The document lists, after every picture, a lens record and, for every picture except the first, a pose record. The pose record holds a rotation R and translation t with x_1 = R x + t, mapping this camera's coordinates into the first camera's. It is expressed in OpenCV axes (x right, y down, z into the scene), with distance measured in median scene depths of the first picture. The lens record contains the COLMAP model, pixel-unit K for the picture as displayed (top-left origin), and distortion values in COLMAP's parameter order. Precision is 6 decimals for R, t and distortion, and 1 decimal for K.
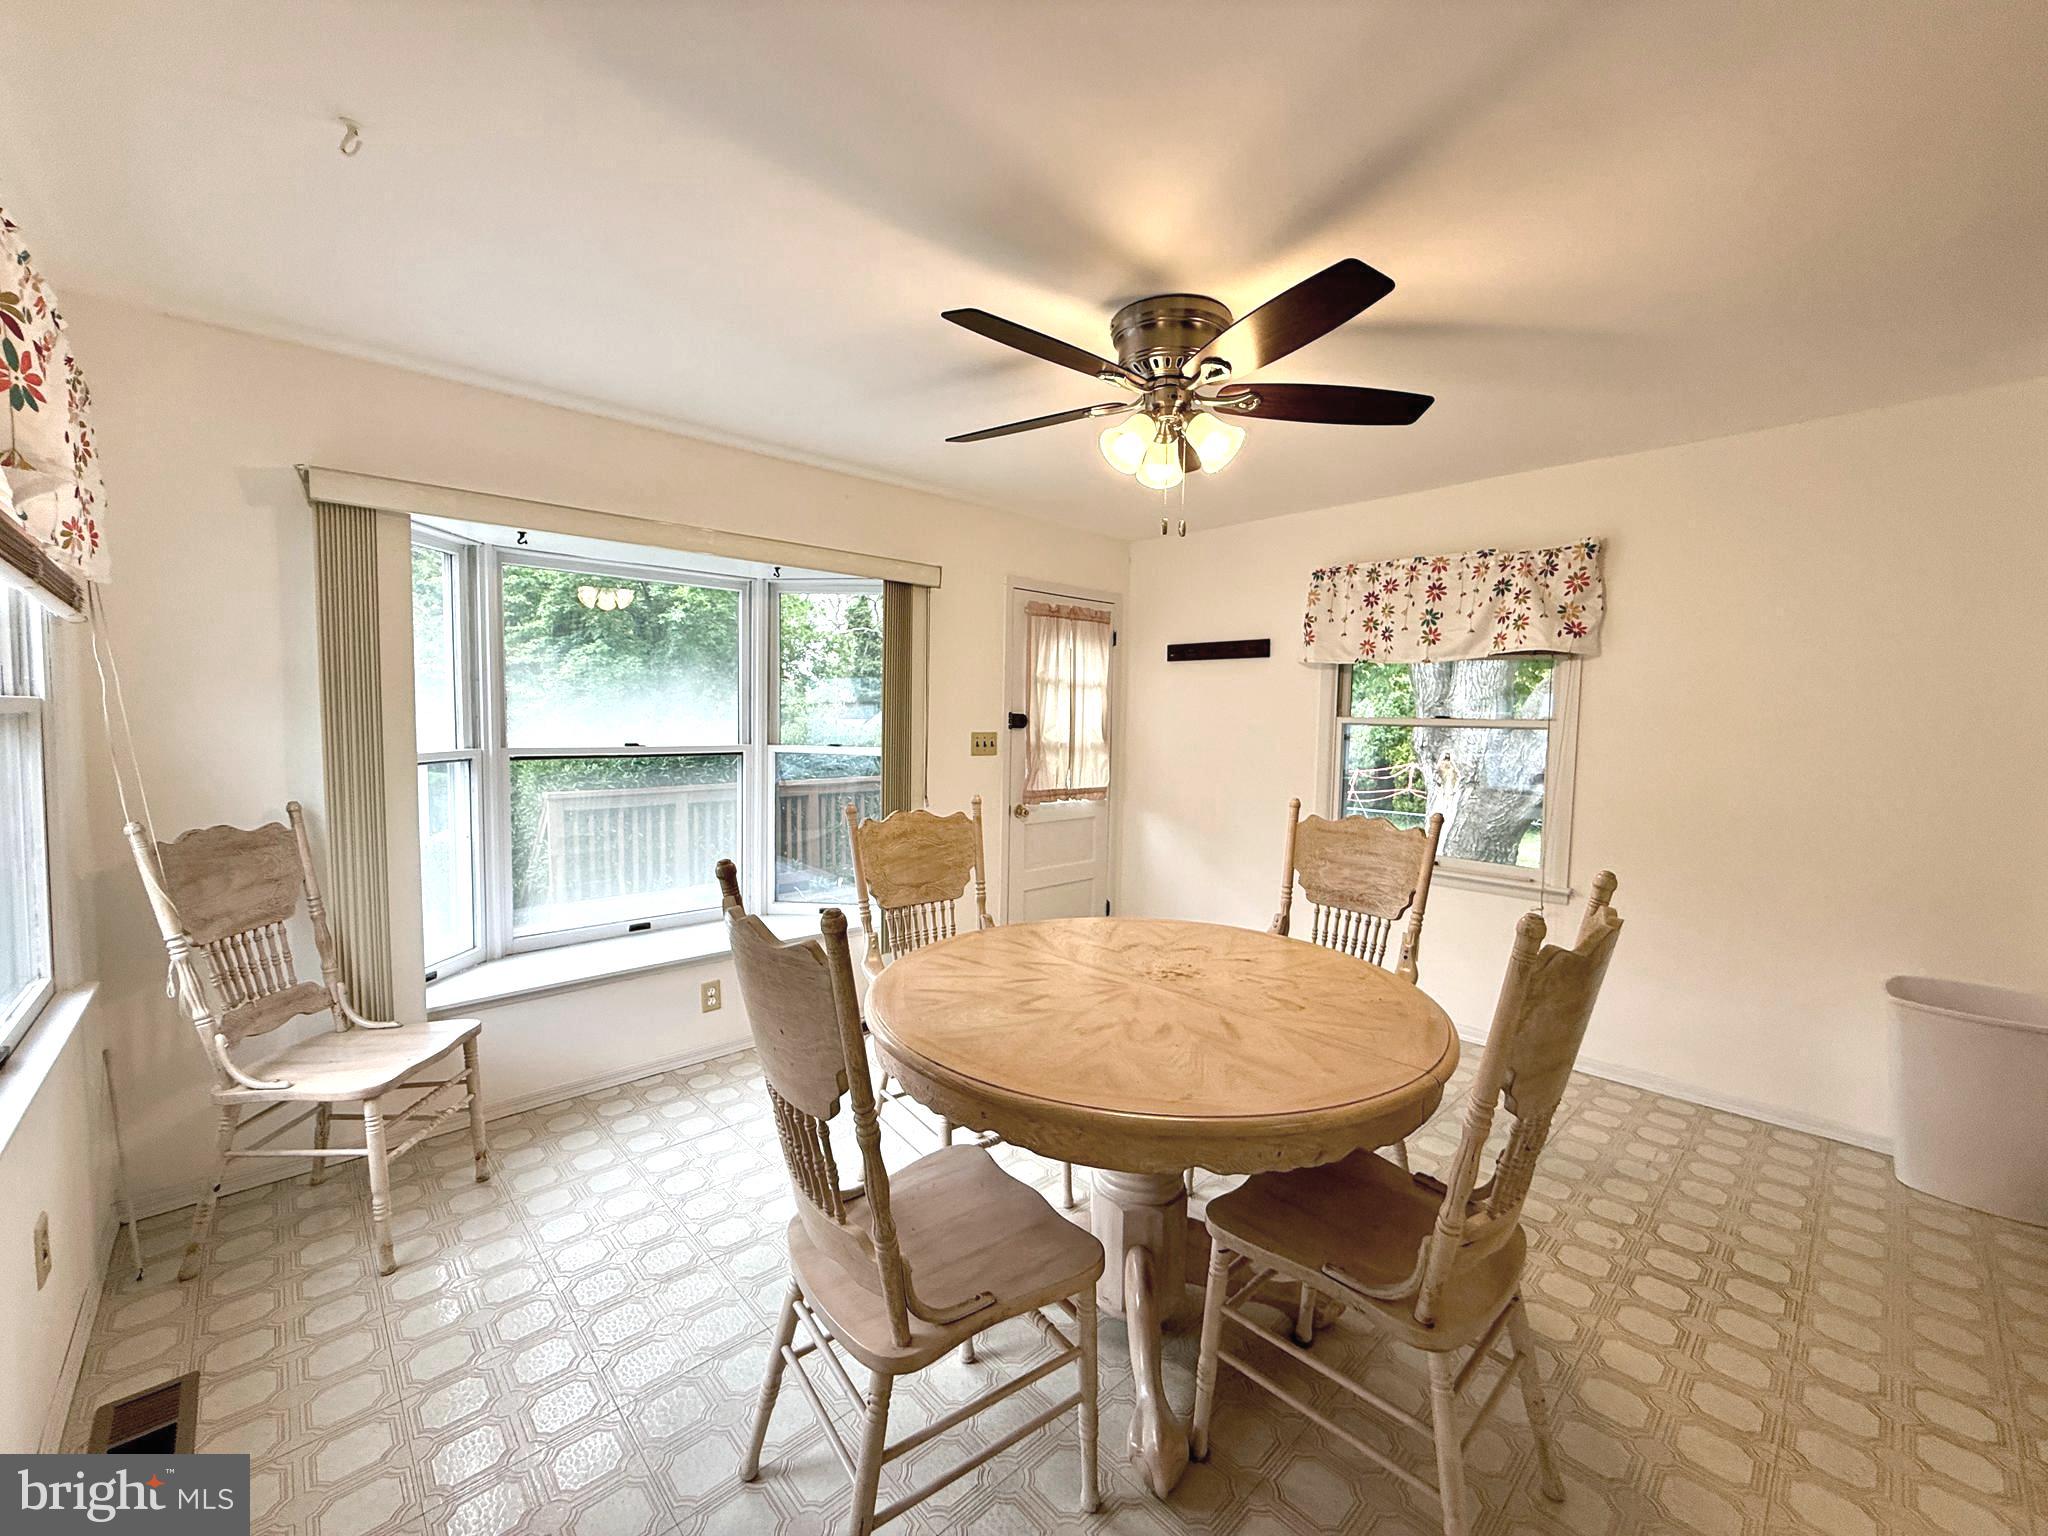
lens RADIAL K [[825.2, 0, 1024.0], [0, 825.2, 768.0], [0, 0, 1]] dist [0.024695, -0.000027]
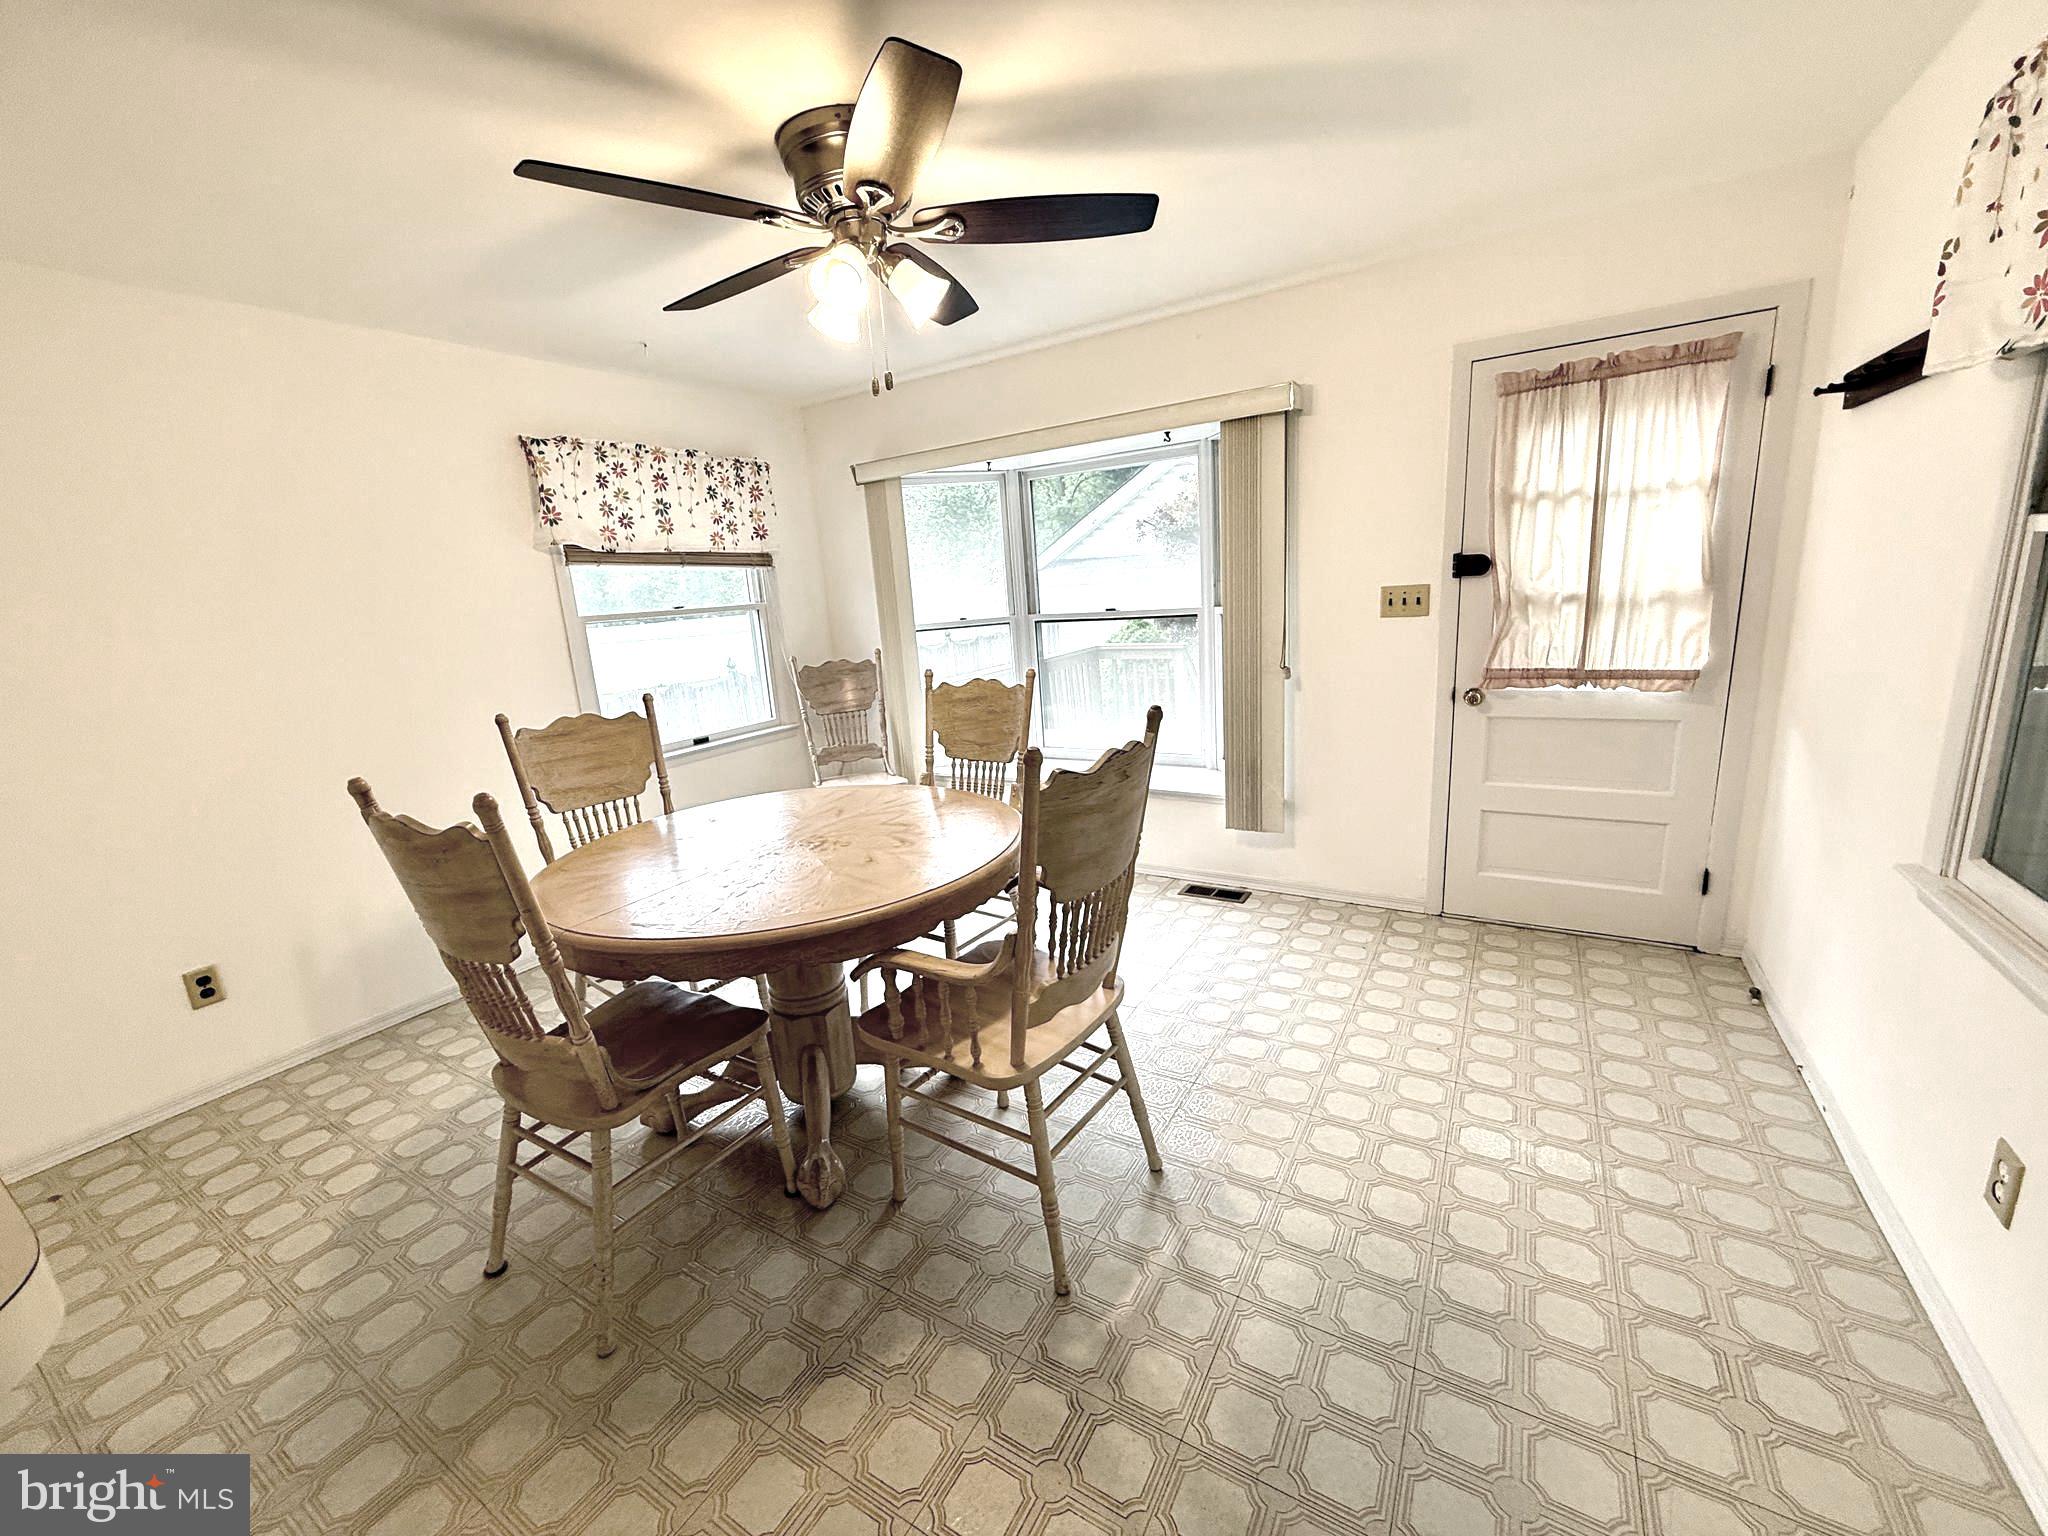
lens RADIAL K [[813.0, 0, 1027.6], [0, 813.0, 783.0], [0, 0, 1]] dist [-0.000307, -0.000250]
pose [[0.283547, 0.194298, -0.939068, 0.570139], [0.006956, 0.978816, 0.204623, -0.020376], [0.958933, -0.064553, 0.276189, 0.448836]]
